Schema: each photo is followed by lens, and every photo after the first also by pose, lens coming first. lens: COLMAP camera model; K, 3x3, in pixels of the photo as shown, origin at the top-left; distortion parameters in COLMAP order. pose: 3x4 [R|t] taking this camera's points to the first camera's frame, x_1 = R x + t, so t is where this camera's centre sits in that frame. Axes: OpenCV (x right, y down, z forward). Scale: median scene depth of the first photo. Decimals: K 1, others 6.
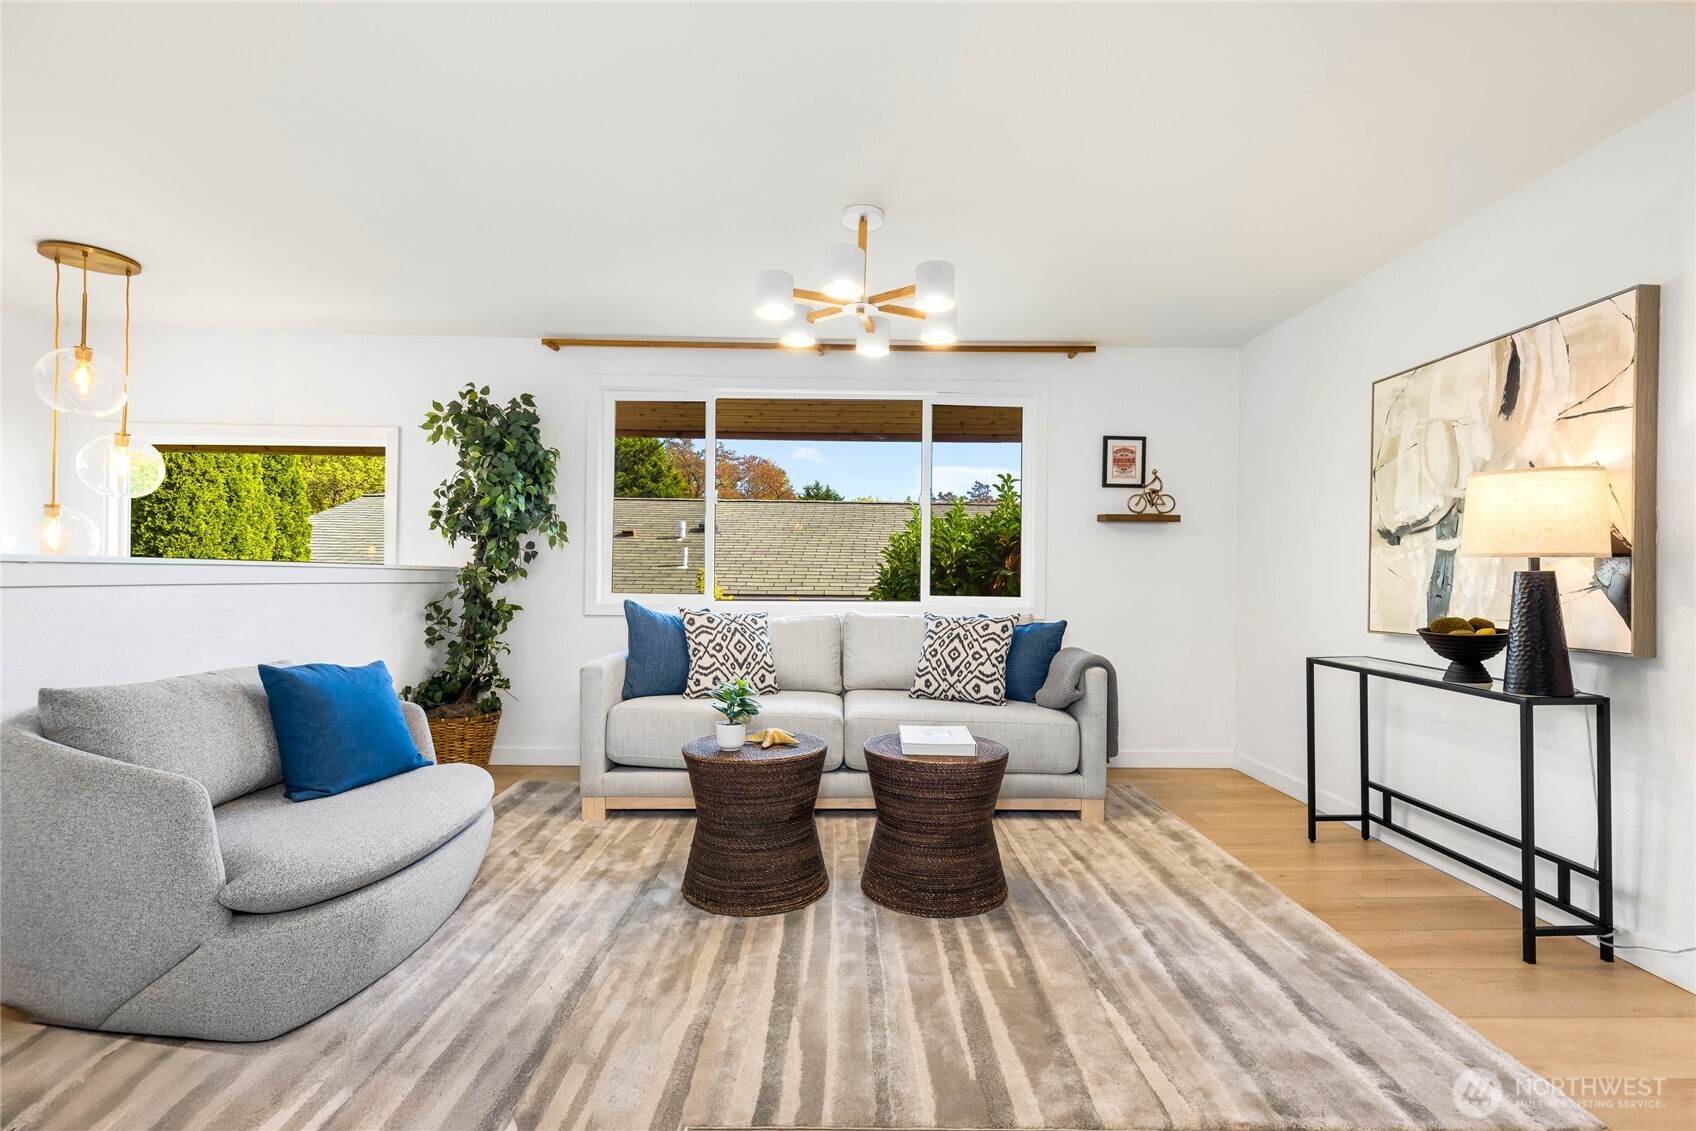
lens RADIAL K [[762.5, 0, 854.5], [0, 762.5, 572.6], [0, 0, 1]] dist [0.007308, -0.000492]
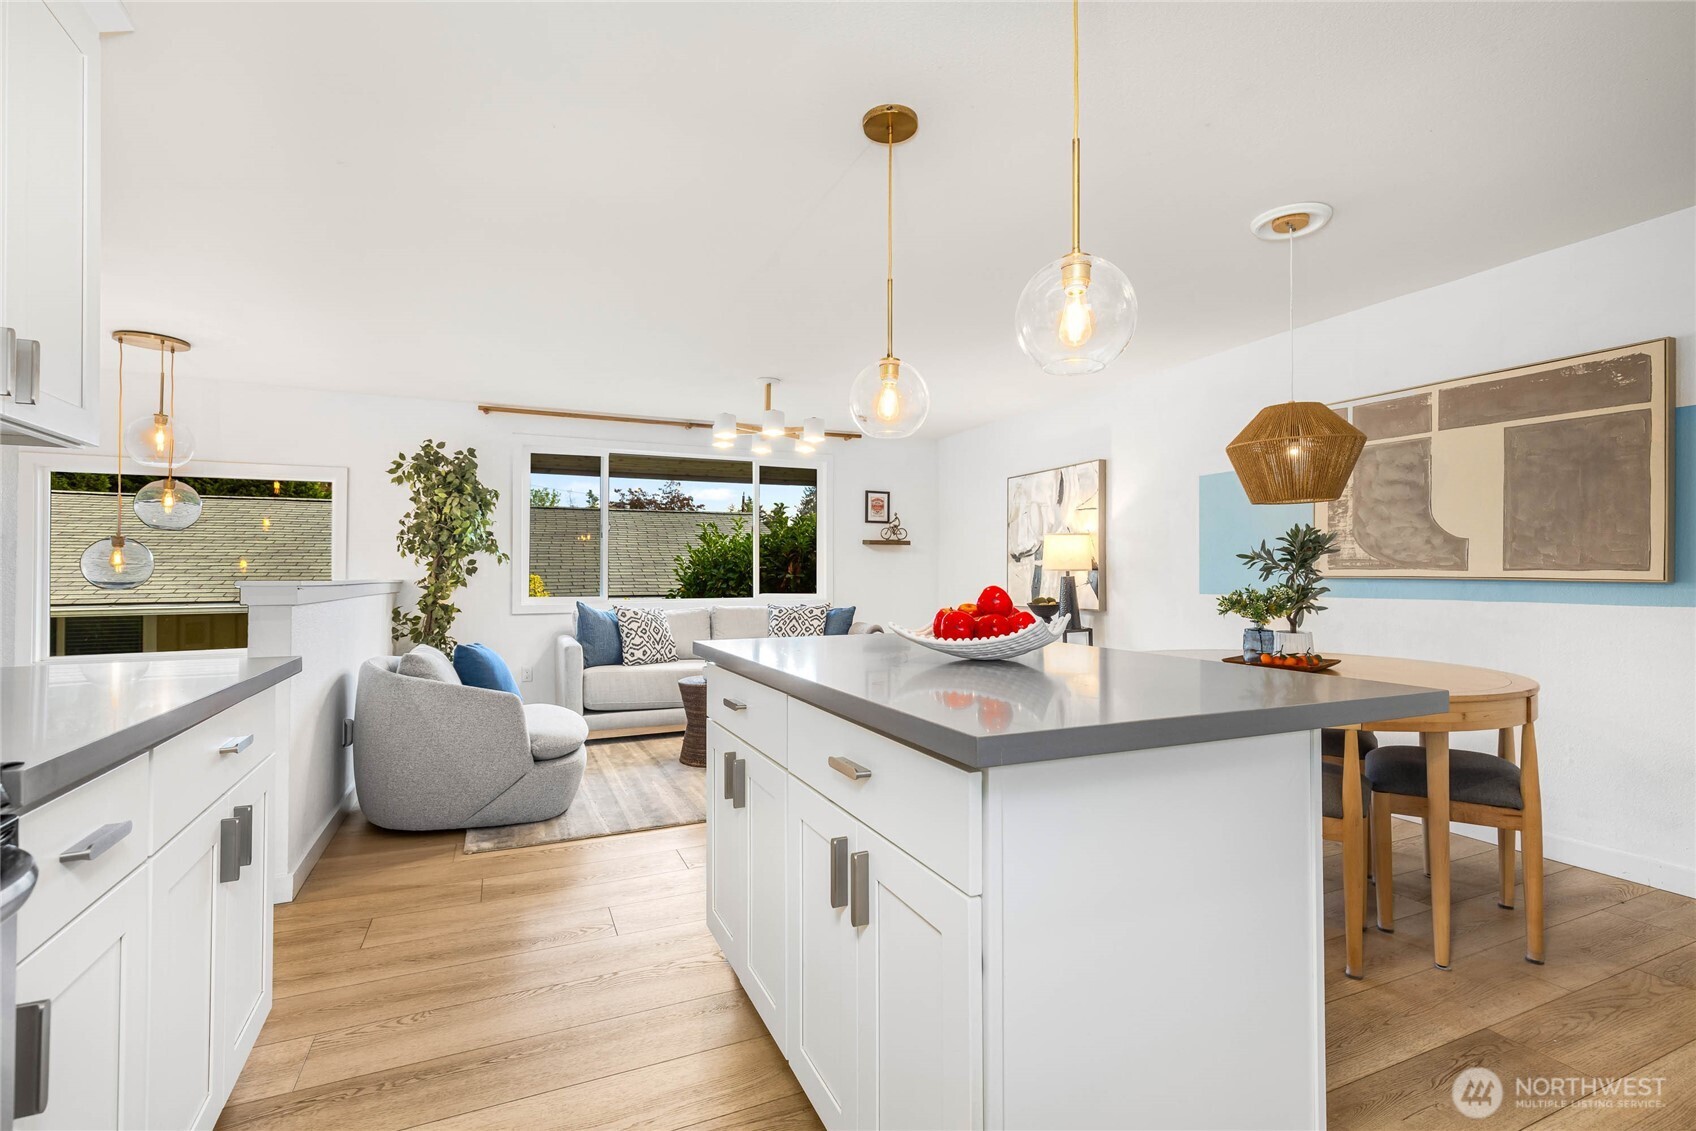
lens RADIAL K [[775.0, 0, 858.7], [0, 775.0, 563.6], [0, 0, 1]] dist [0.003258, 0.000030]
pose [[0.917176, -0.007978, 0.398403, -0.448614], [0.010729, 0.999932, -0.004676, -0.025804], [-0.398338, 0.008563, 0.917199, -0.642207]]
